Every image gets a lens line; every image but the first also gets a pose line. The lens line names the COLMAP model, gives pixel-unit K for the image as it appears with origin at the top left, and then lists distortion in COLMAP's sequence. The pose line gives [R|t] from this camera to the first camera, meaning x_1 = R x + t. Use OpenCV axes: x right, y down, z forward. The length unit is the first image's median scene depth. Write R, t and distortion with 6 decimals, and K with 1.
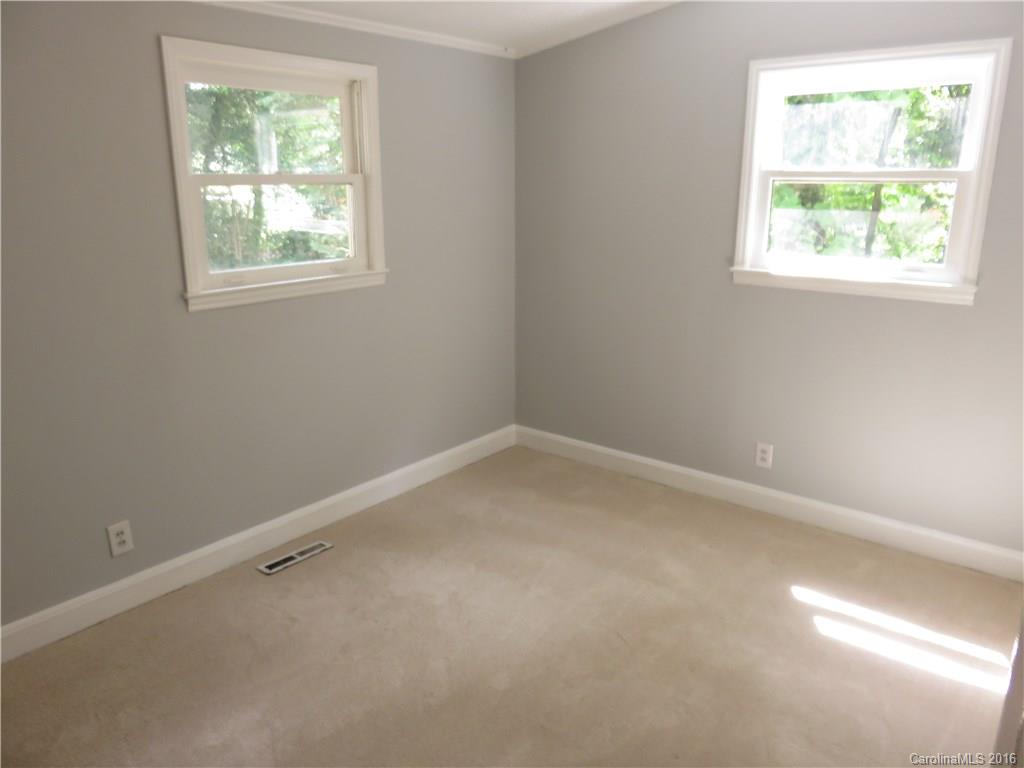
lens RADIAL K [[772.1, 0, 512.0], [0, 772.1, 384.0], [0, 0, 1]] dist [0.001554, -0.001162]
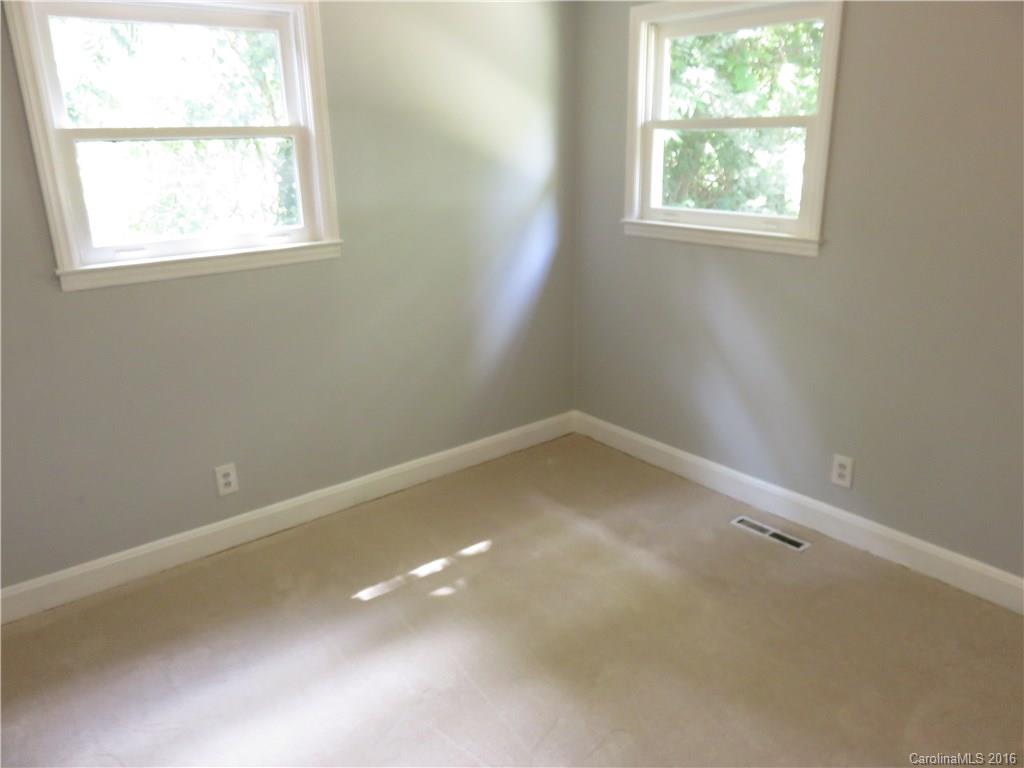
lens RADIAL K [[762.9, 0, 512.0], [0, 762.9, 384.0], [0, 0, 1]] dist [-0.002714, -0.000465]
pose [[0.976538, 0.068001, -0.204329, 0.138919], [-0.054473, 0.995979, 0.071122, -0.045046], [0.208343, -0.058323, 0.976315, 0.160421]]
